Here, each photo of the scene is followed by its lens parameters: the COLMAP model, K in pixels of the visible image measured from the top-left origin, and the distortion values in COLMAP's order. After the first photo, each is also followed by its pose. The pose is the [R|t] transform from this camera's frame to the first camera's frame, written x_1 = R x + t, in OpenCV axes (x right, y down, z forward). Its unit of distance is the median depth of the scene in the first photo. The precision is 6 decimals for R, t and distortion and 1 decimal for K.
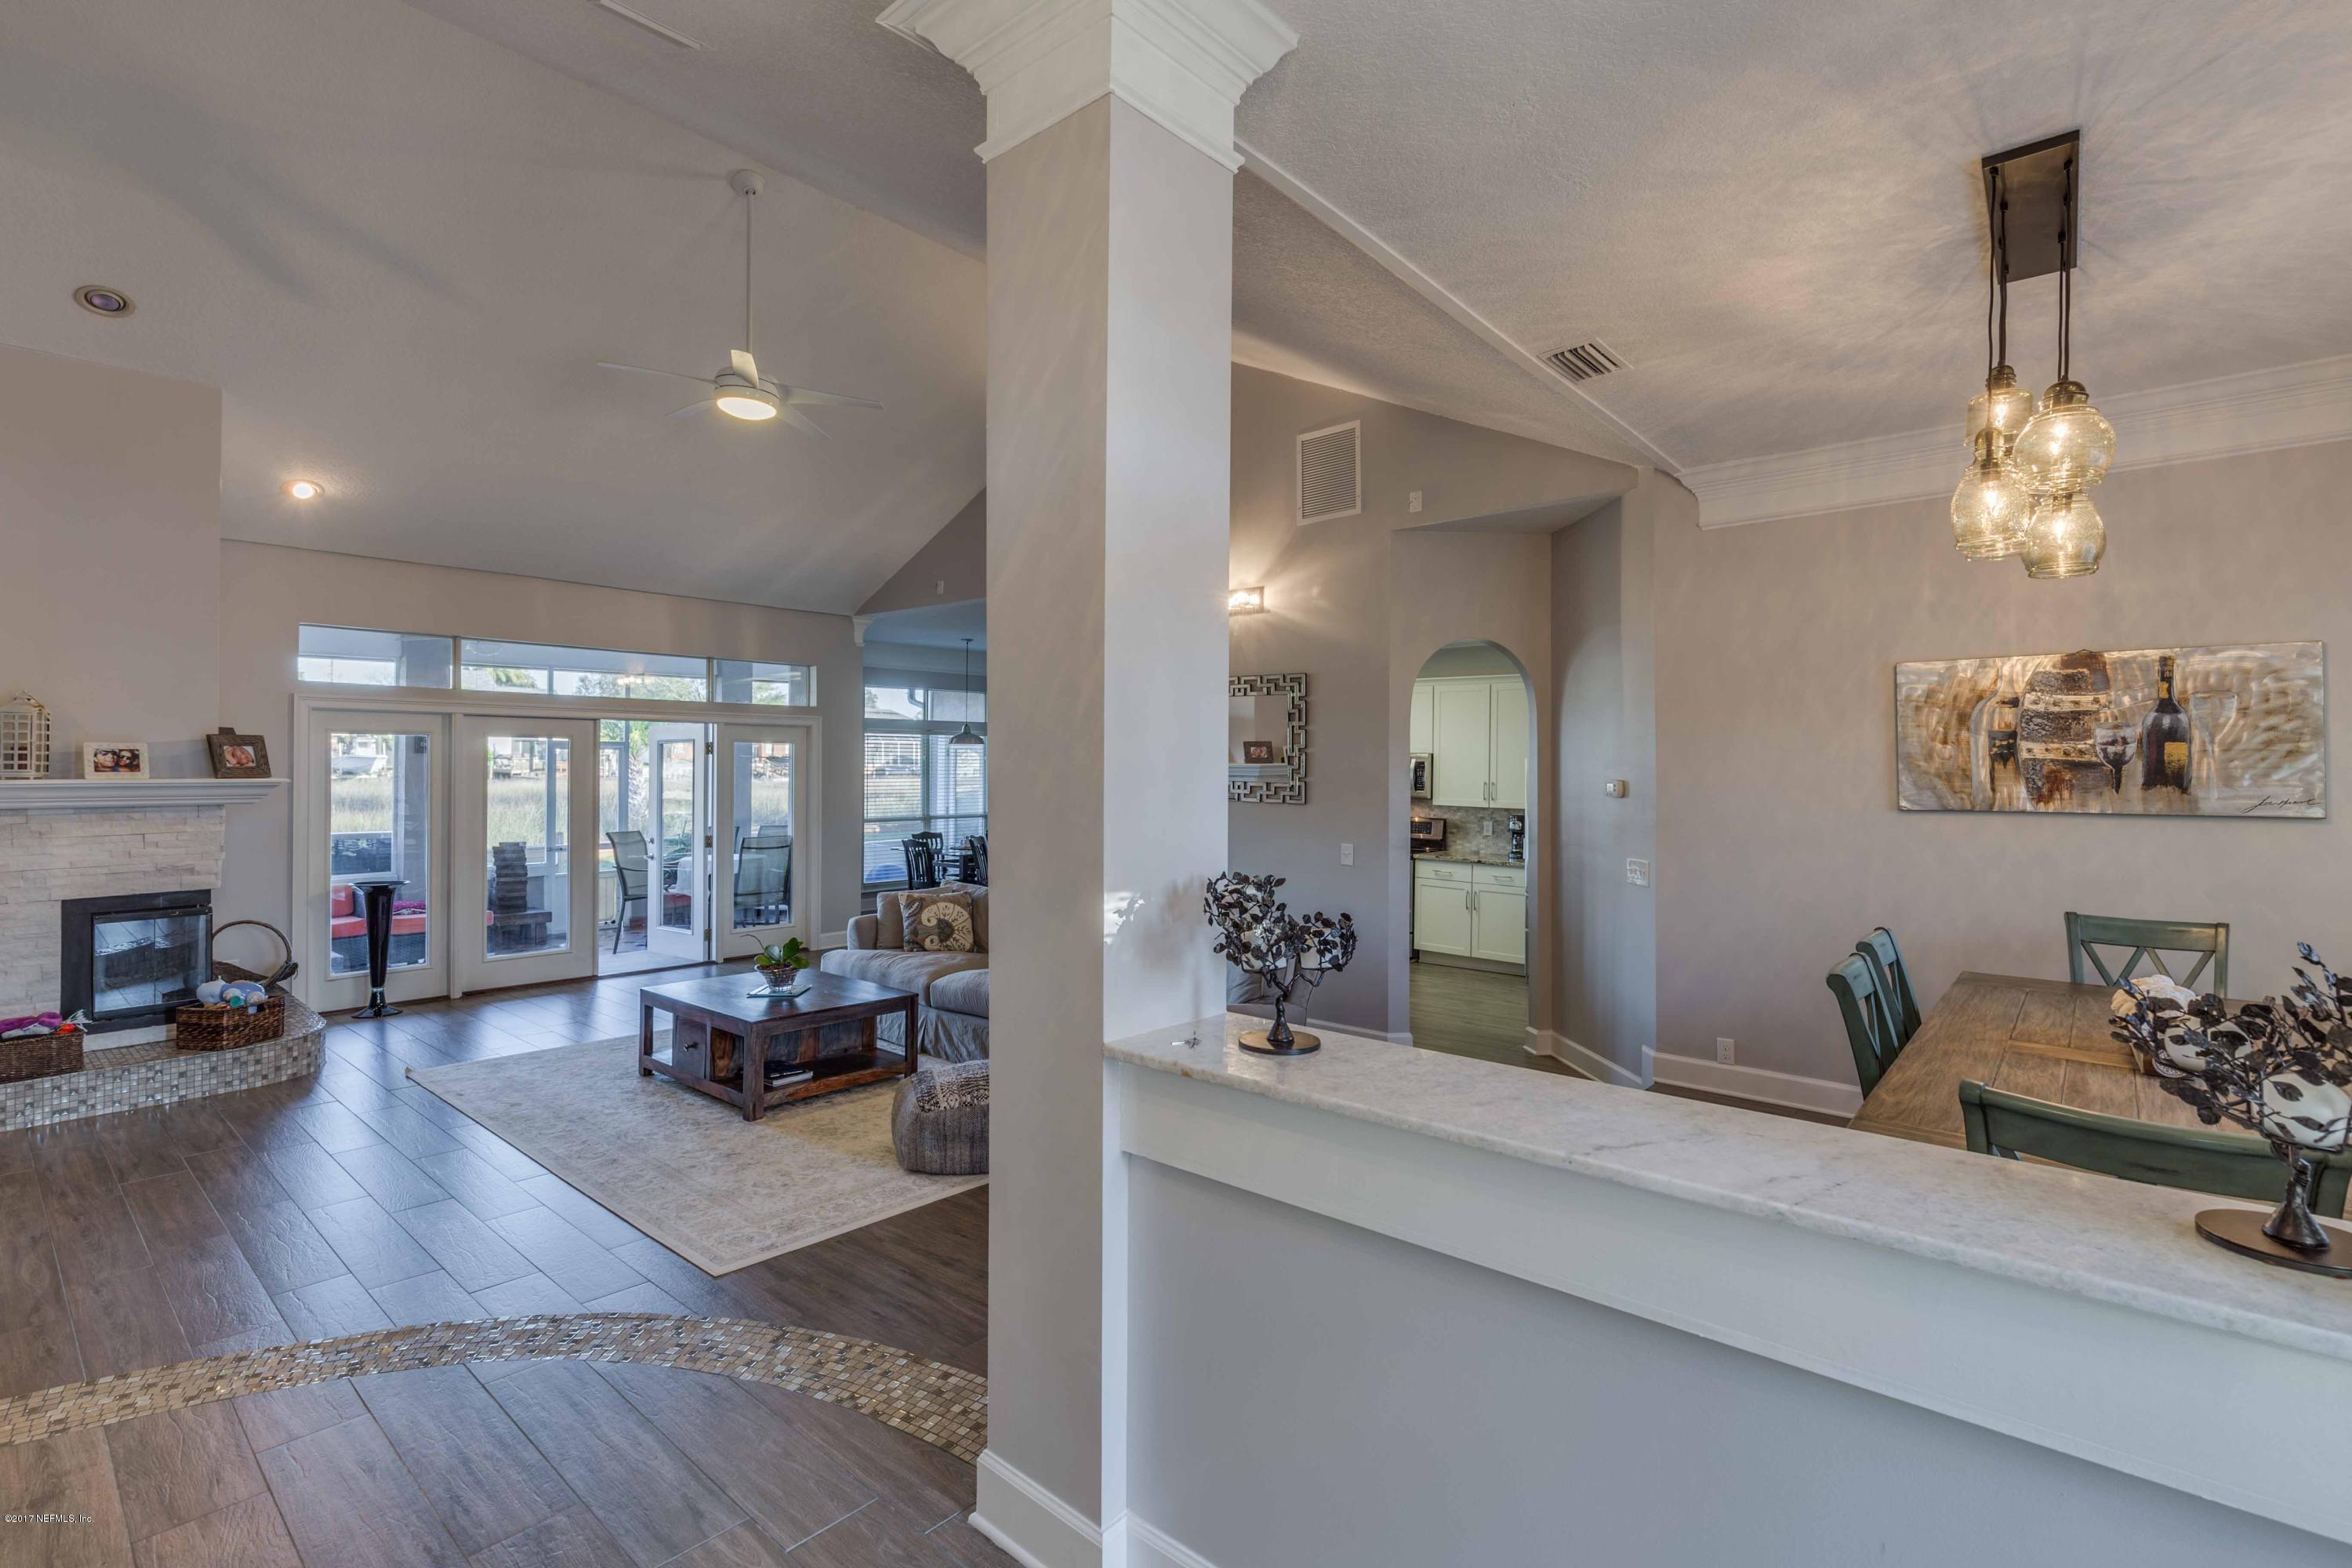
lens RADIAL K [[1062.3, 0, 1185.7], [0, 1062.3, 768.7], [0, 0, 1]] dist [-0.001716, 0.000528]
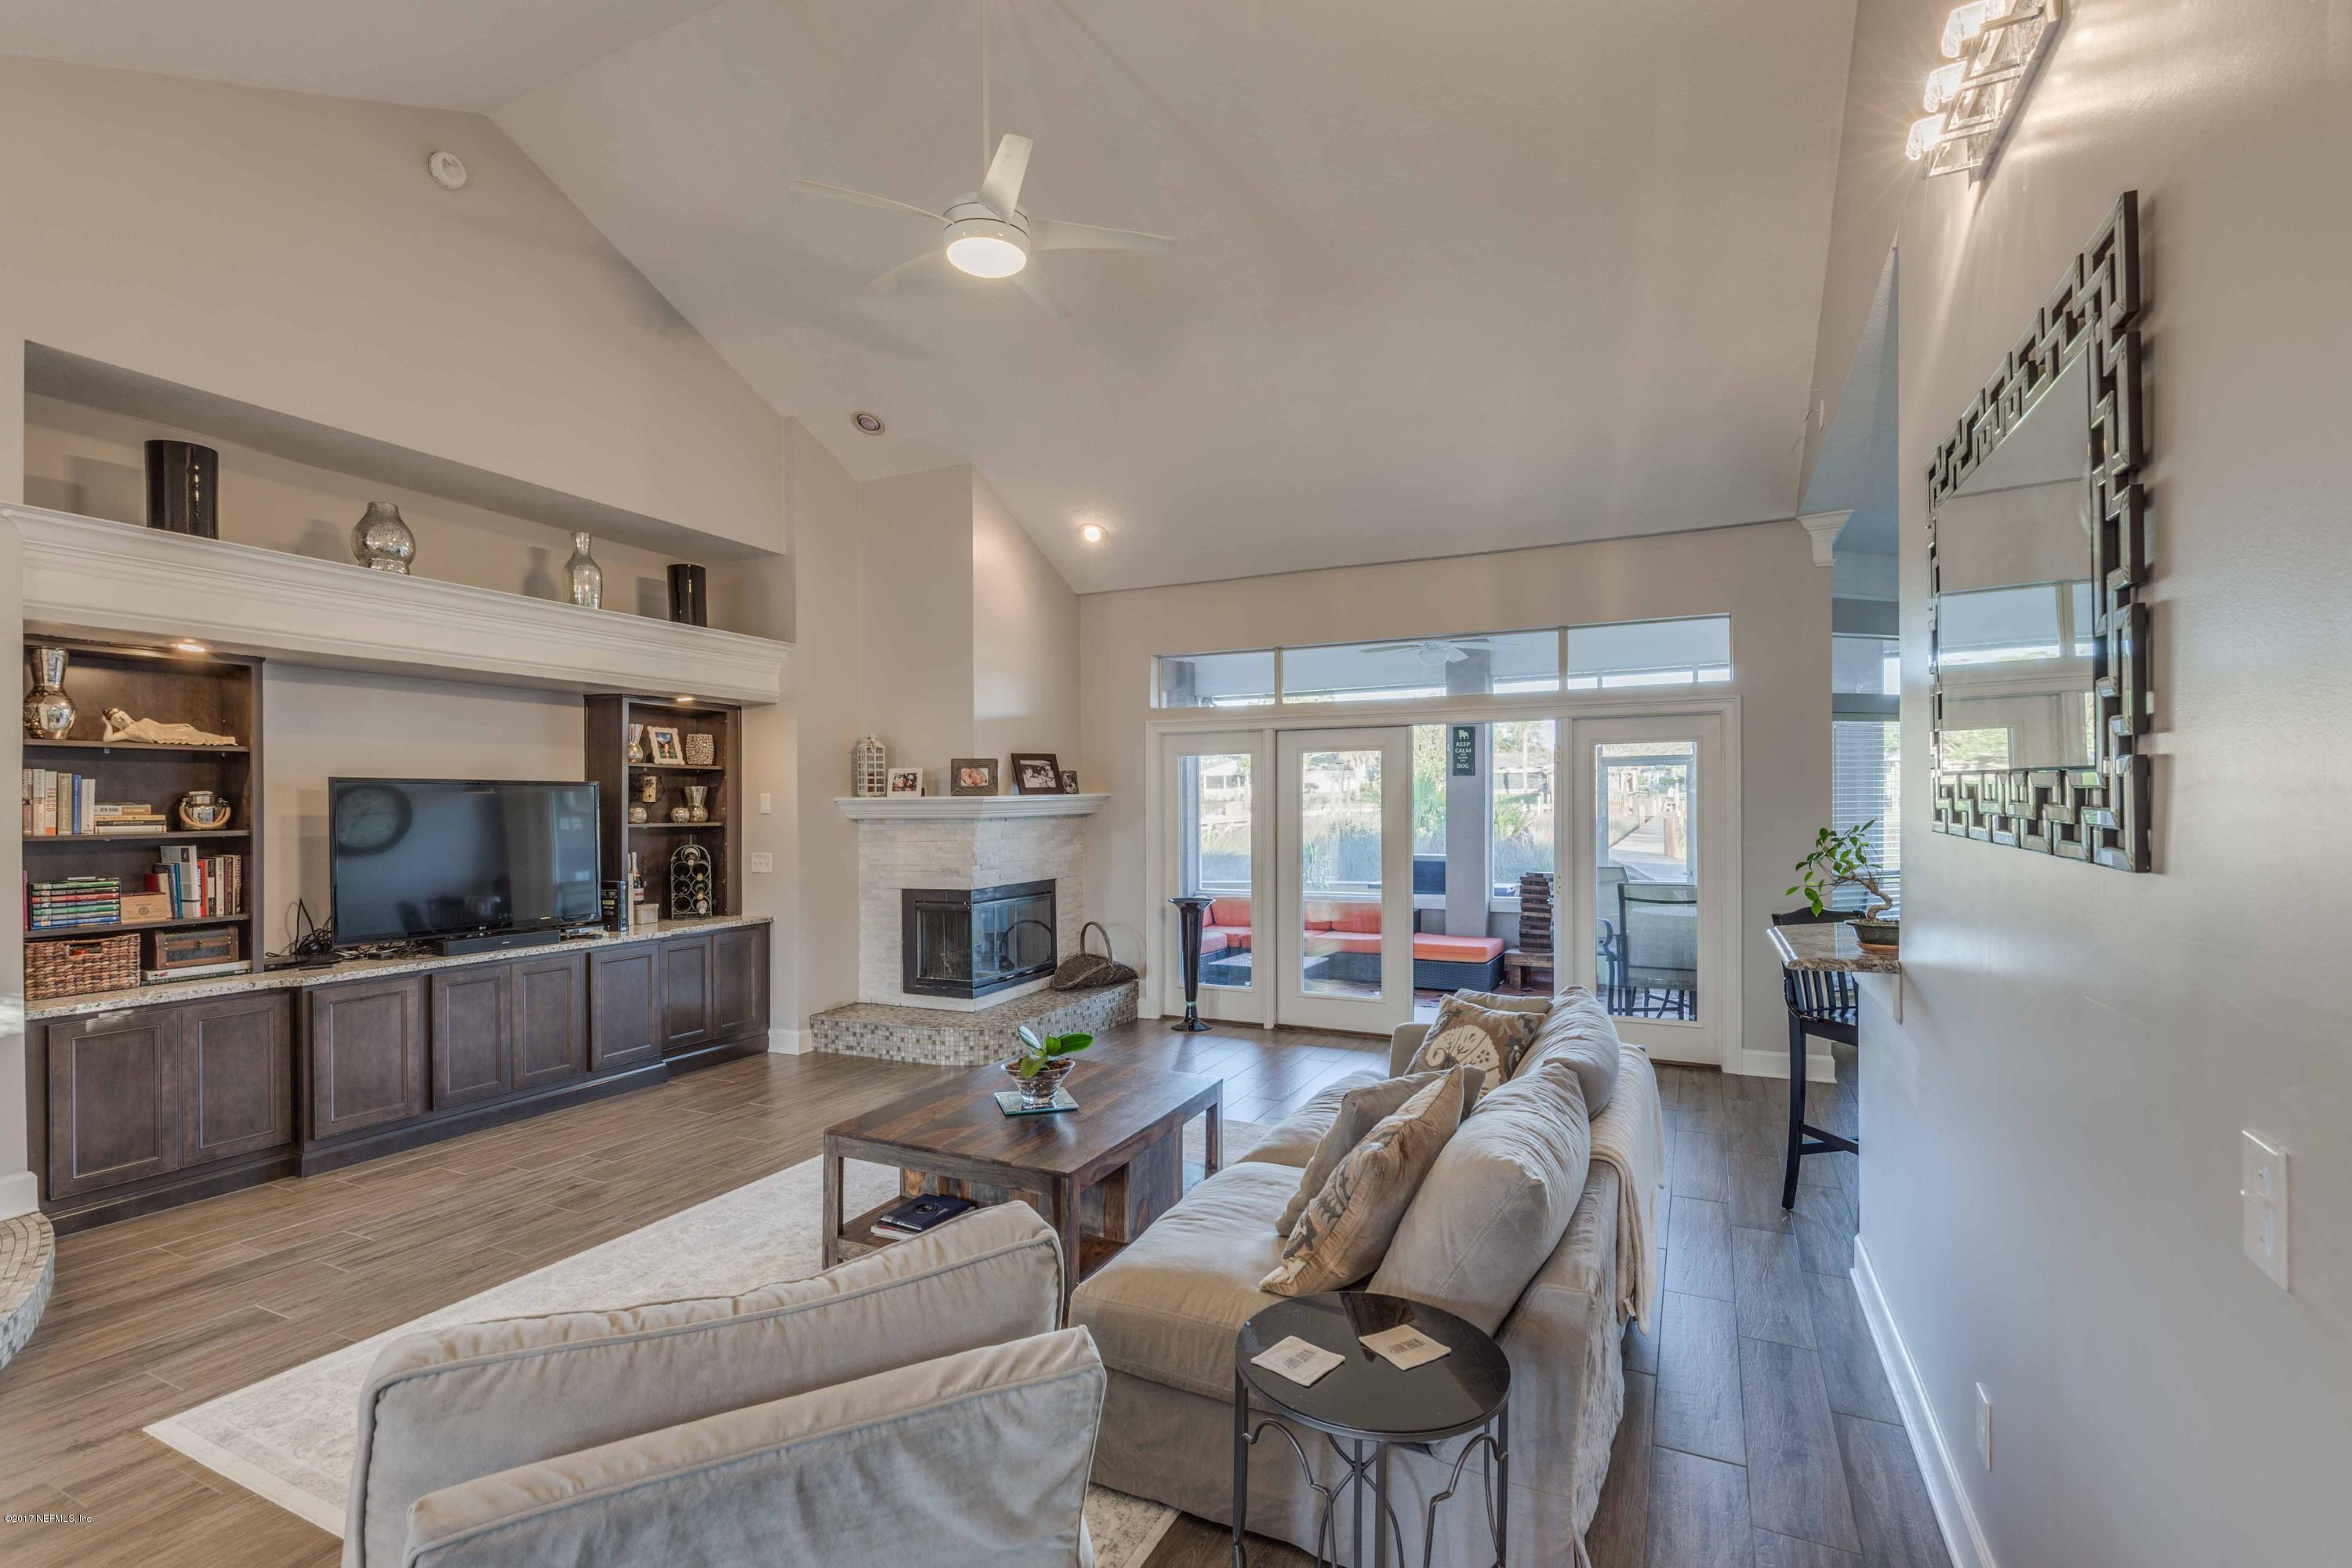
lens RADIAL K [[1111.6, 0, 1176.0], [0, 1111.6, 784.0], [0, 0, 1]] dist [0.001535, 0.000126]
pose [[0.239040, -0.016039, -0.970877, 0.313052], [0.010027, 0.999851, -0.014049, 0.013947], [0.970958, -0.006377, 0.239165, 0.844053]]
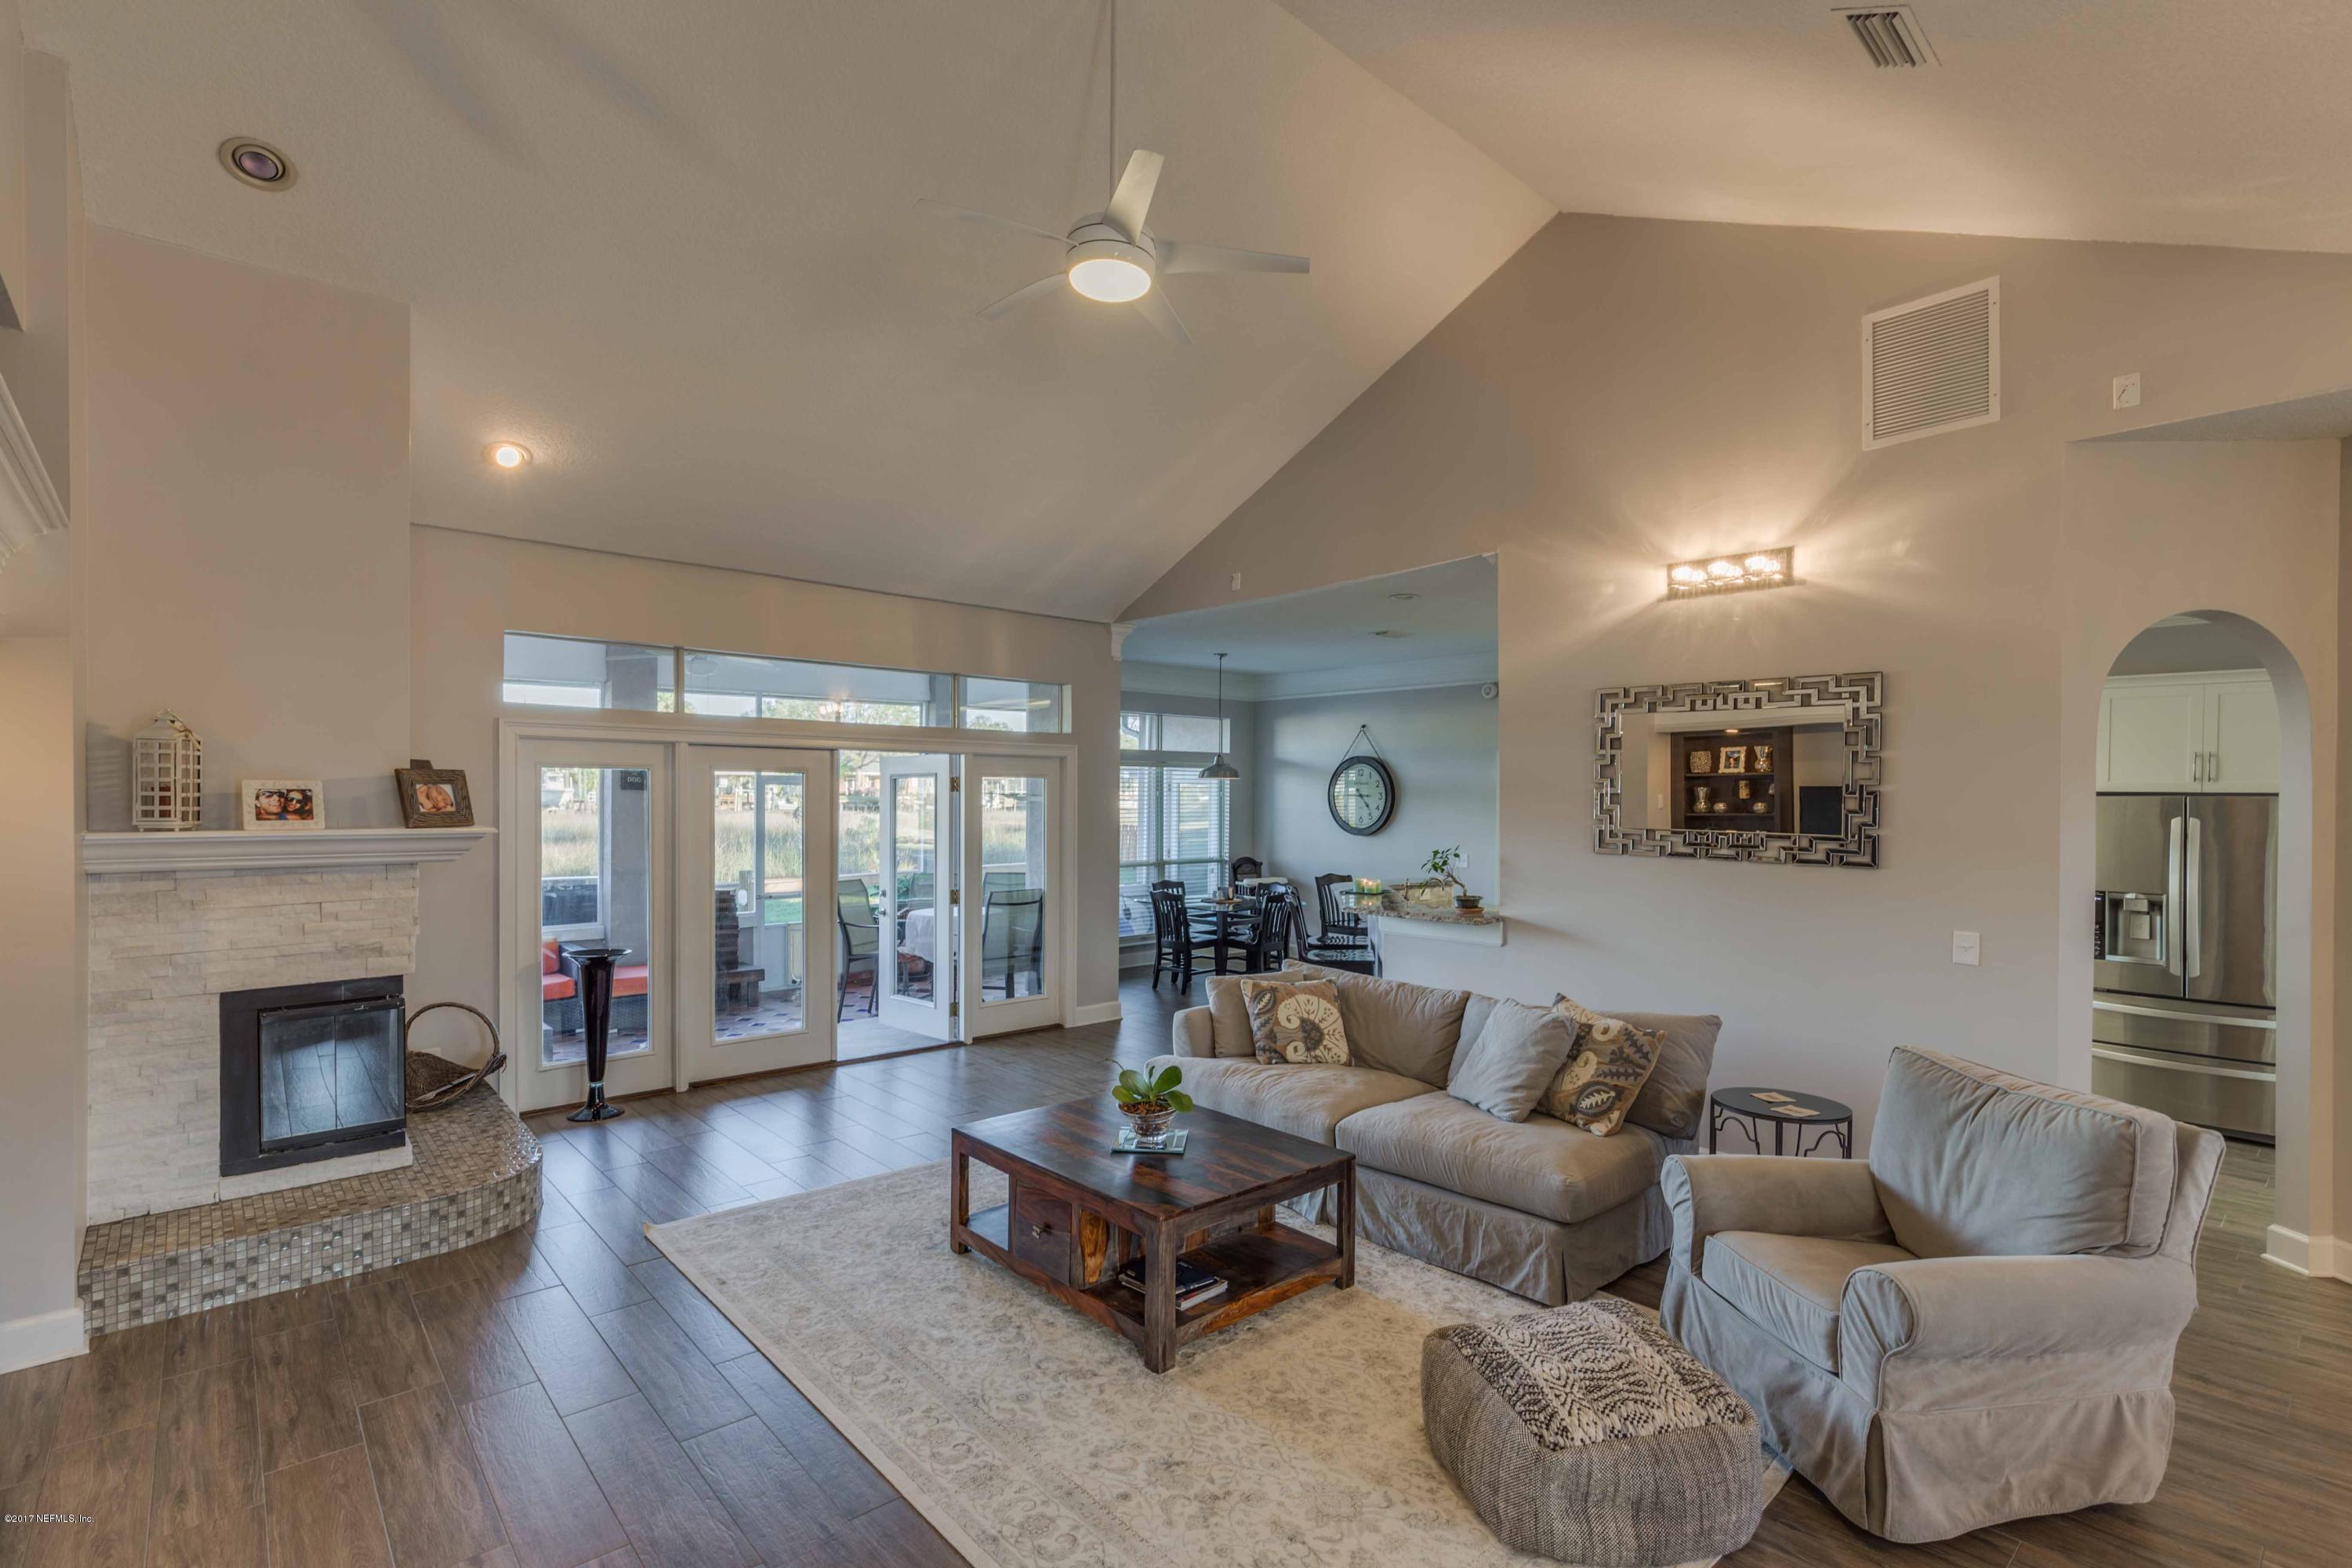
lens RADIAL K [[1073.1, 0, 1173.7], [0, 1073.1, 816.1], [0, 0, 1]] dist [0.000100, -0.000171]
pose [[0.991025, 0.002947, -0.133641, -0.251883], [-0.001101, 0.999903, 0.013884, -0.009083], [0.133669, -0.013612, 0.990933, 0.292776]]
